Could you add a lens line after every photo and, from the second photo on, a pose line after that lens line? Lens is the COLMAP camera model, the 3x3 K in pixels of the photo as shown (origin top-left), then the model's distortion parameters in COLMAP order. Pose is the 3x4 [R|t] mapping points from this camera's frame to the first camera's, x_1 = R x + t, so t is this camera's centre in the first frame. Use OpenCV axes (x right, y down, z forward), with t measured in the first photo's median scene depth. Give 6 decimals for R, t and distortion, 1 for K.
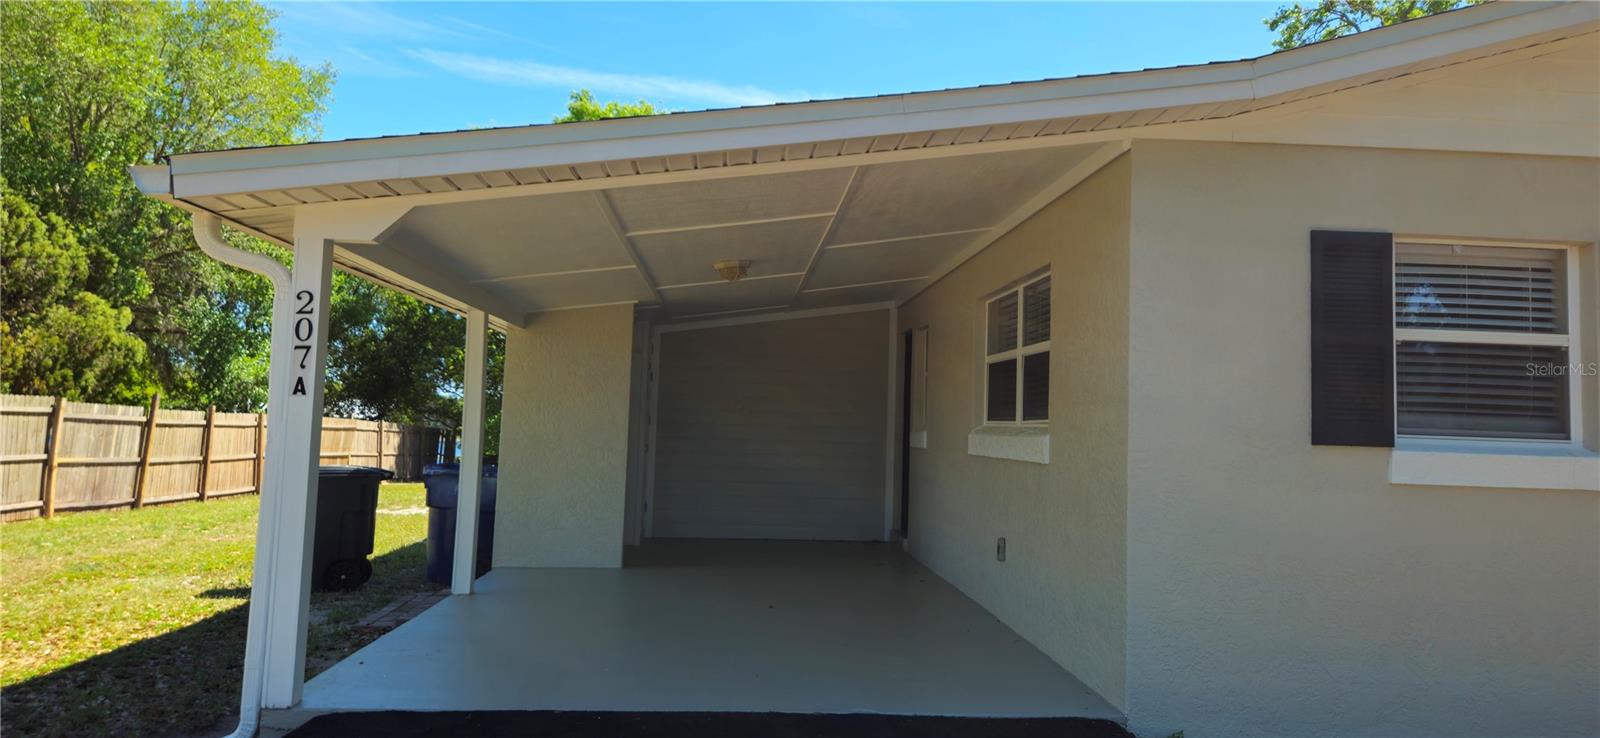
lens RADIAL K [[958.1, 0, 800.0], [0, 958.1, 369.0], [0, 0, 1]] dist [0.005818, 0.001303]
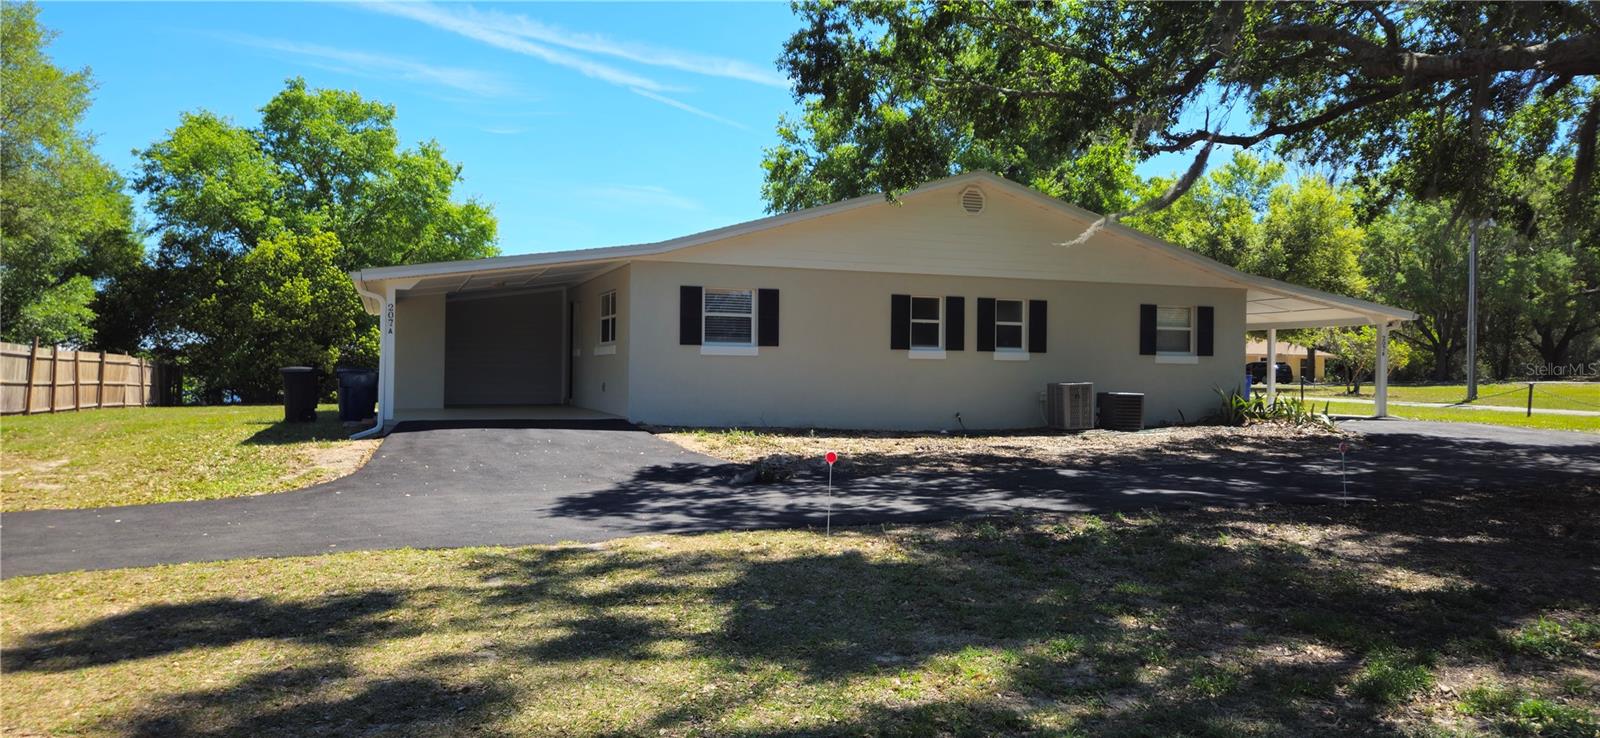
lens RADIAL K [[958.1, 0, 800.0], [0, 958.1, 369.0], [0, 0, 1]] dist [0.005818, 0.001303]
pose [[0.944884, -0.019562, 0.326819, -0.107375], [-0.001030, 0.998031, 0.062716, -0.026903], [-0.327403, -0.059596, 0.943004, -1.201379]]
